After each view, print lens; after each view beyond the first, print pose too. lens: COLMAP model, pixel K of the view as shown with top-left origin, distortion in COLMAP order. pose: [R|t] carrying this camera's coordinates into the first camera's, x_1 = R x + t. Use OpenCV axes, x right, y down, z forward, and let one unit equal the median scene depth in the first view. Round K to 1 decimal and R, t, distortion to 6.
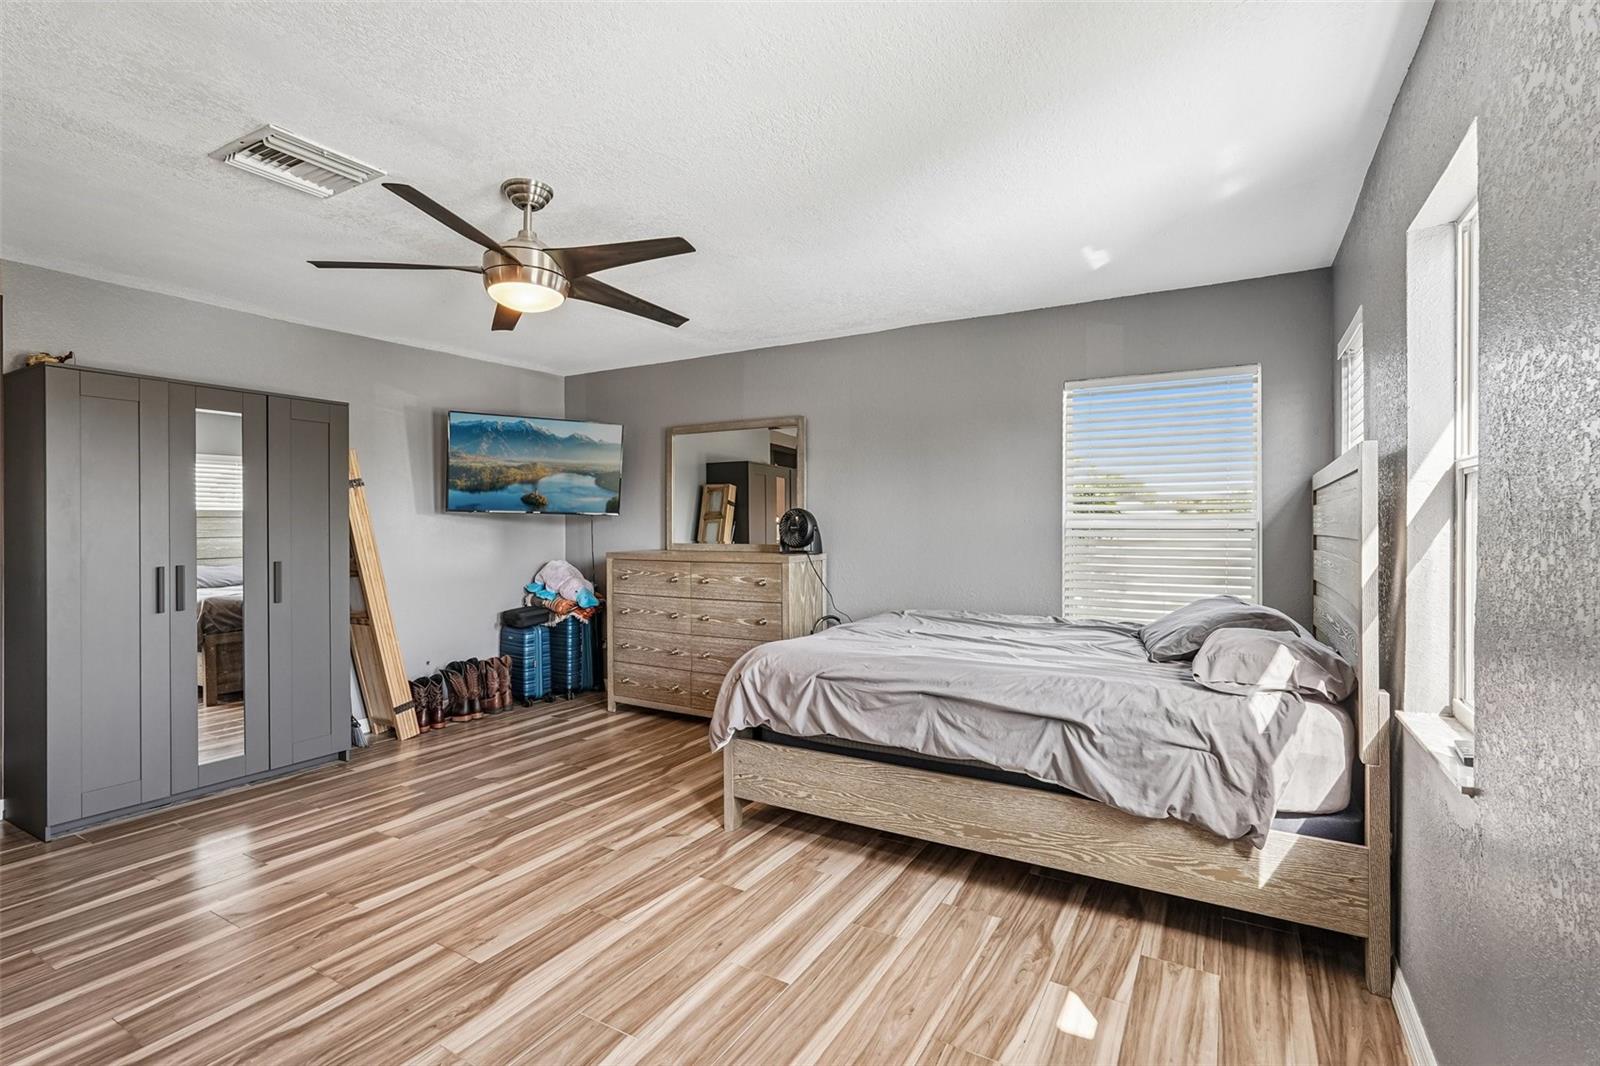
lens RADIAL K [[740.0, 0, 794.3], [0, 740.0, 522.5], [0, 0, 1]] dist [-0.010332, 0.006785]
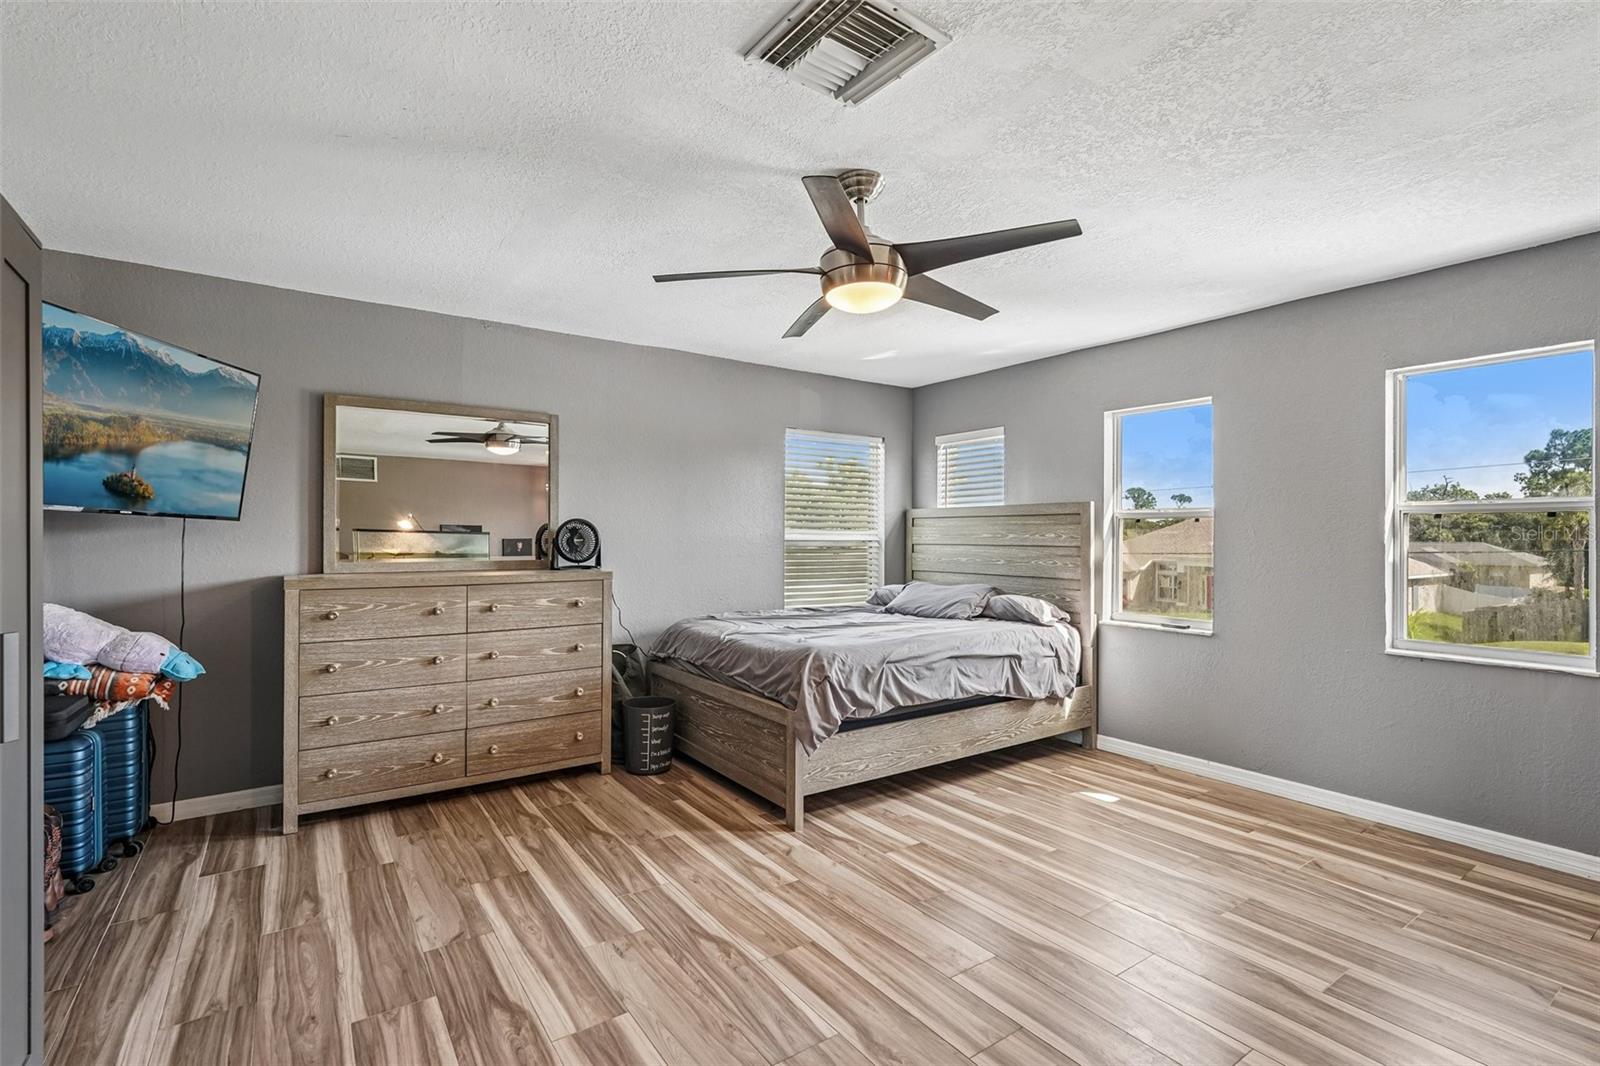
lens RADIAL K [[740.0, 0, 799.4], [0, 740.0, 543.7], [0, 0, 1]] dist [-0.010332, 0.006785]
pose [[0.413883, -0.004570, 0.910319, -1.107349], [-0.007754, 0.999933, 0.008545, 0.003468], [-0.910297, -0.010596, 0.413820, 0.612816]]
